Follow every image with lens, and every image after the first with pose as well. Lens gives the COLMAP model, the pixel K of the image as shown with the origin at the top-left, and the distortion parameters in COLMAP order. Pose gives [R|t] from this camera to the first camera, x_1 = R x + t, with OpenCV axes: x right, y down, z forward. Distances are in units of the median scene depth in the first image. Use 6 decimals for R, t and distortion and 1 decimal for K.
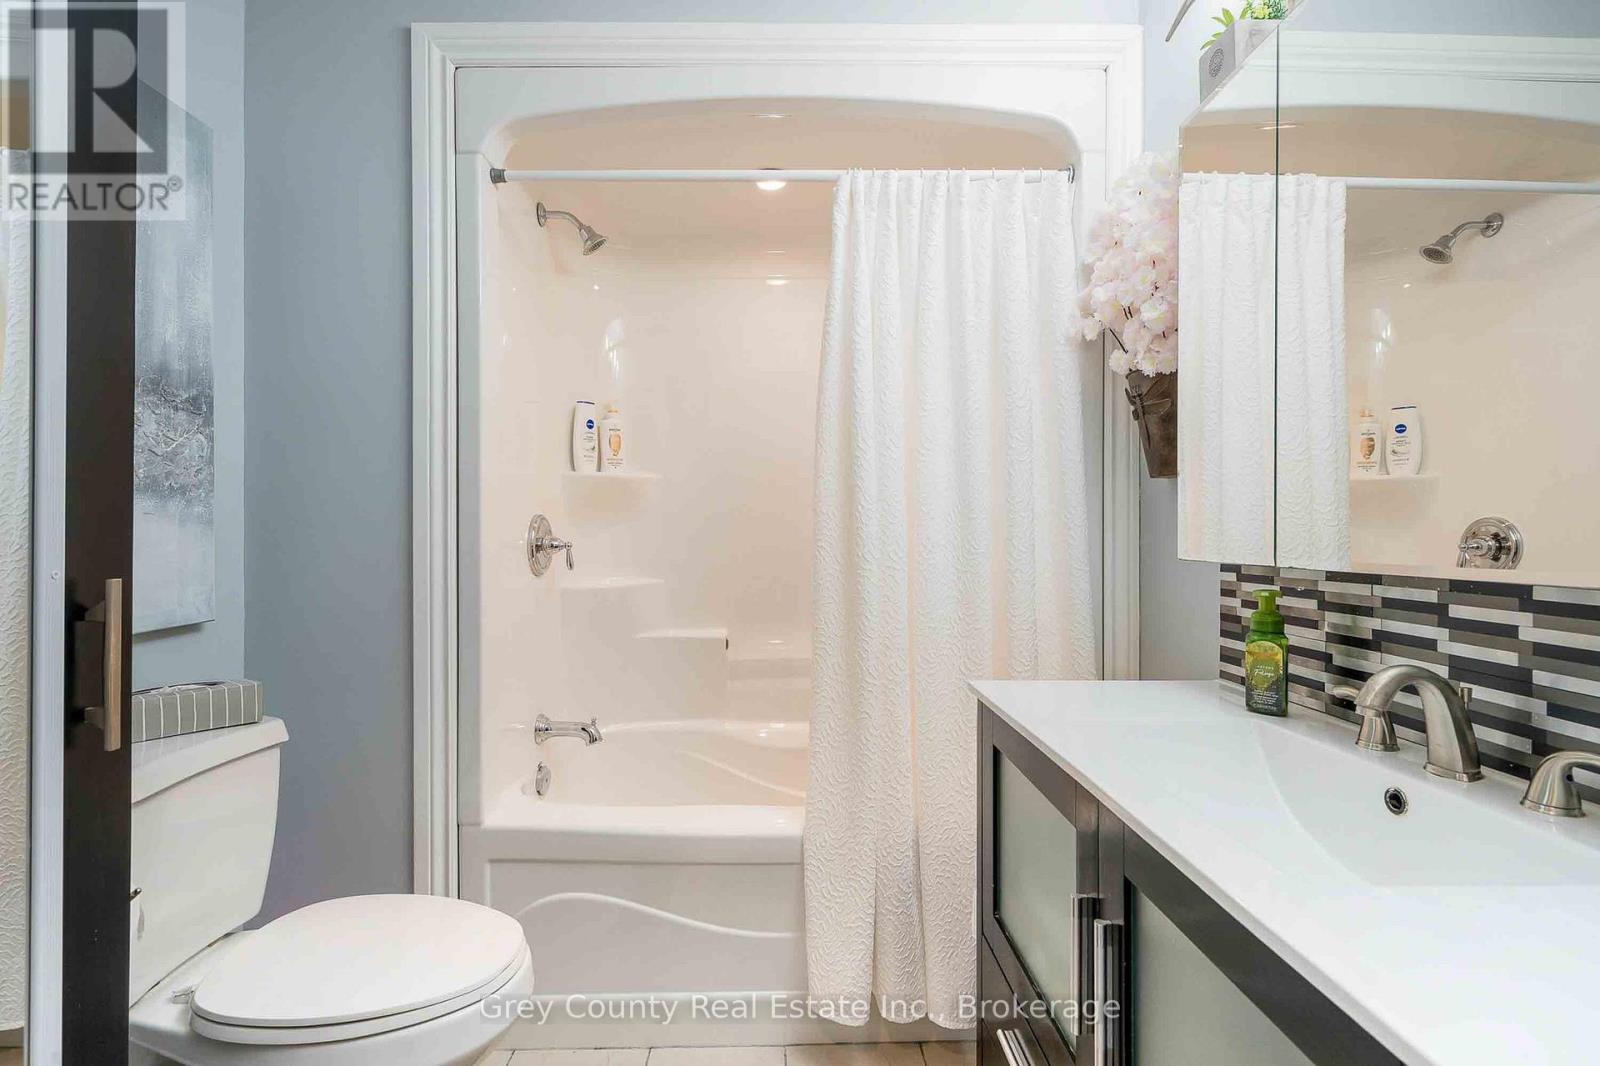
lens RADIAL K [[841.9, 0, 791.0], [0, 841.9, 556.3], [0, 0, 1]] dist [0.001688, 0.001209]
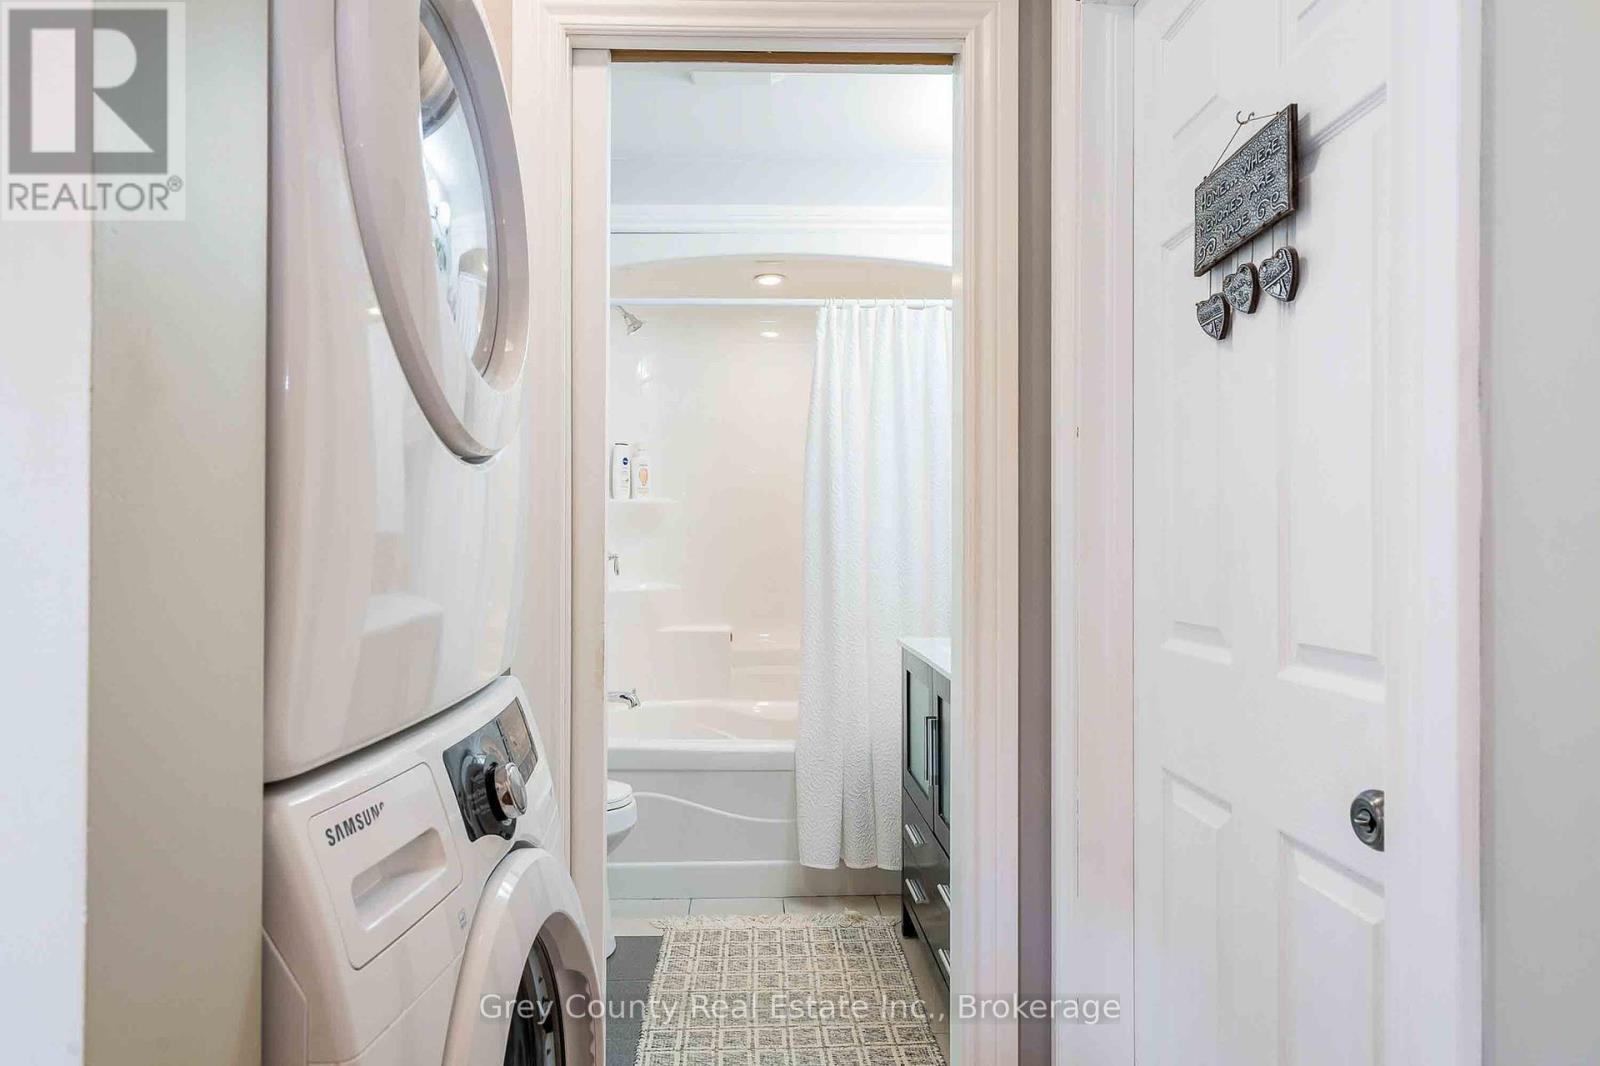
lens RADIAL K [[841.9, 0, 791.0], [0, 841.9, 556.3], [0, 0, 1]] dist [0.001688, 0.001209]
pose [[0.999863, 0.001649, 0.016445, -0.017288], [-0.001359, 0.999843, -0.017664, 0.013640], [-0.016471, 0.017640, 0.999709, -0.465552]]
